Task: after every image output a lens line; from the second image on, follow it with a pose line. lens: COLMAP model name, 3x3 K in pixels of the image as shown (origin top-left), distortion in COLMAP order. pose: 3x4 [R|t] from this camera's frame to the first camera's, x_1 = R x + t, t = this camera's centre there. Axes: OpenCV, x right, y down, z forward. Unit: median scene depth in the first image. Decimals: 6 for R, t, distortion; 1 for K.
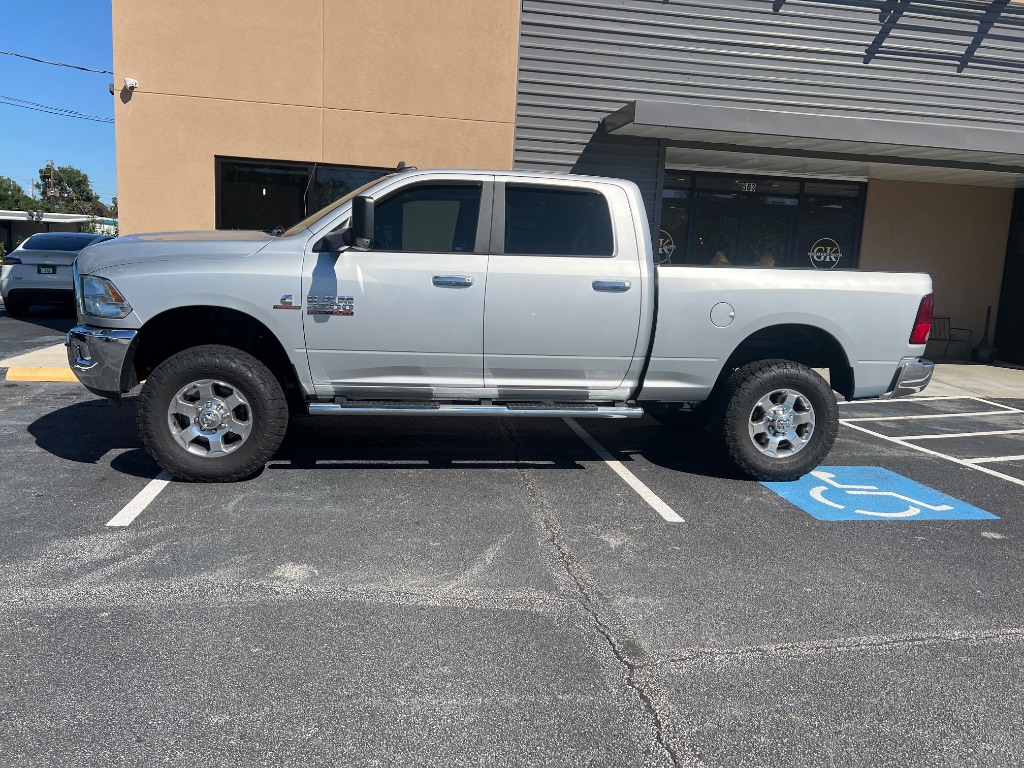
lens RADIAL K [[775.8, 0, 513.6], [0, 775.8, 381.5], [0, 0, 1]] dist [0.048223, -0.067376]
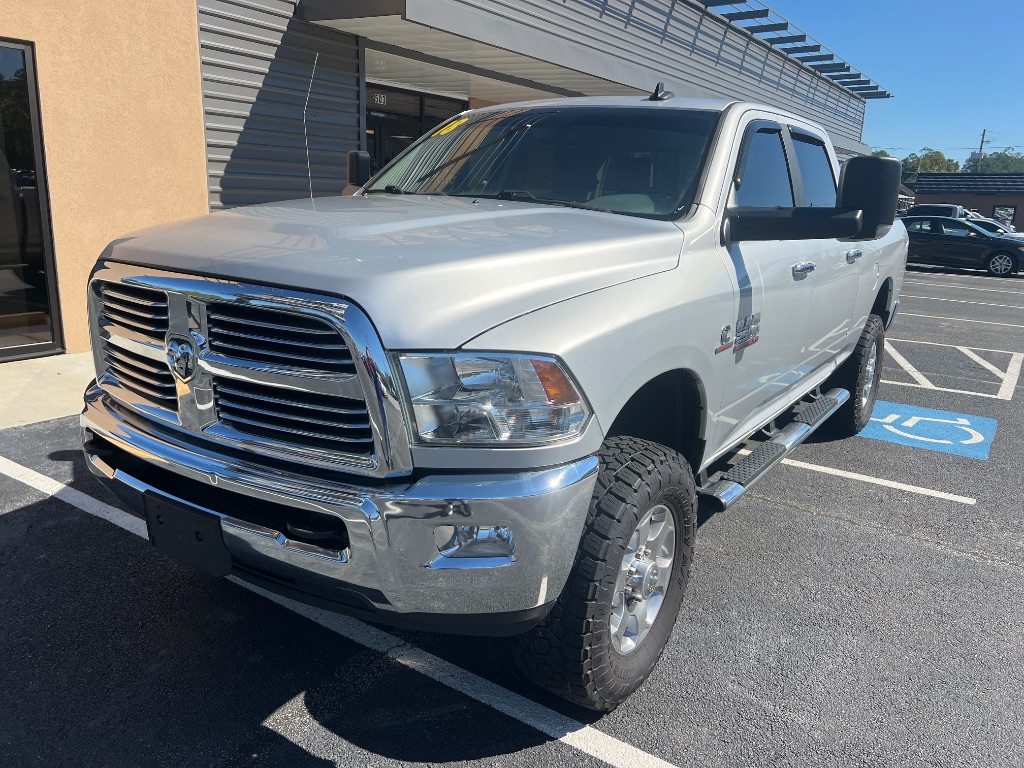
lens RADIAL K [[775.8, 0, 513.6], [0, 775.8, 381.5], [0, 0, 1]] dist [0.048223, -0.067376]
pose [[0.693308, -0.195069, 0.693738, -0.745530], [0.108416, 0.979944, 0.167197, -0.171489], [-0.712440, -0.040707, 0.700552, 0.663316]]
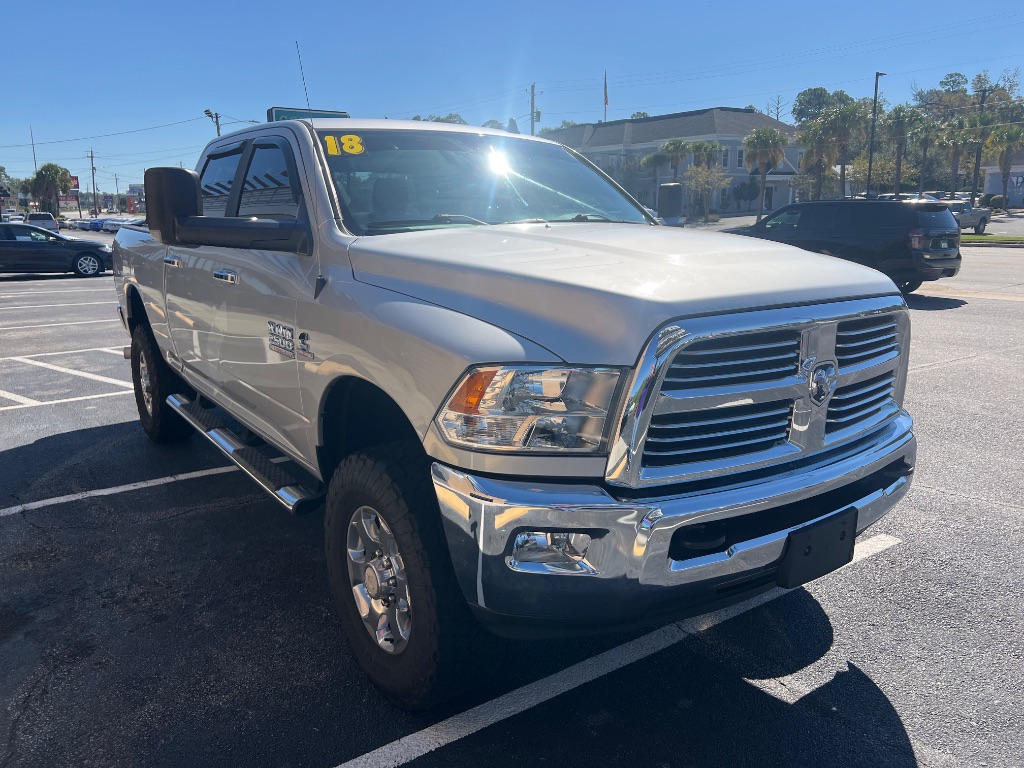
lens RADIAL K [[775.8, 0, 513.6], [0, 775.8, 381.5], [0, 0, 1]] dist [0.048223, -0.067376]
pose [[-0.485115, -0.232301, 0.843030, -0.861699], [0.101217, 0.942671, 0.318003, -0.292697], [-0.868573, 0.239597, -0.433791, 1.440271]]
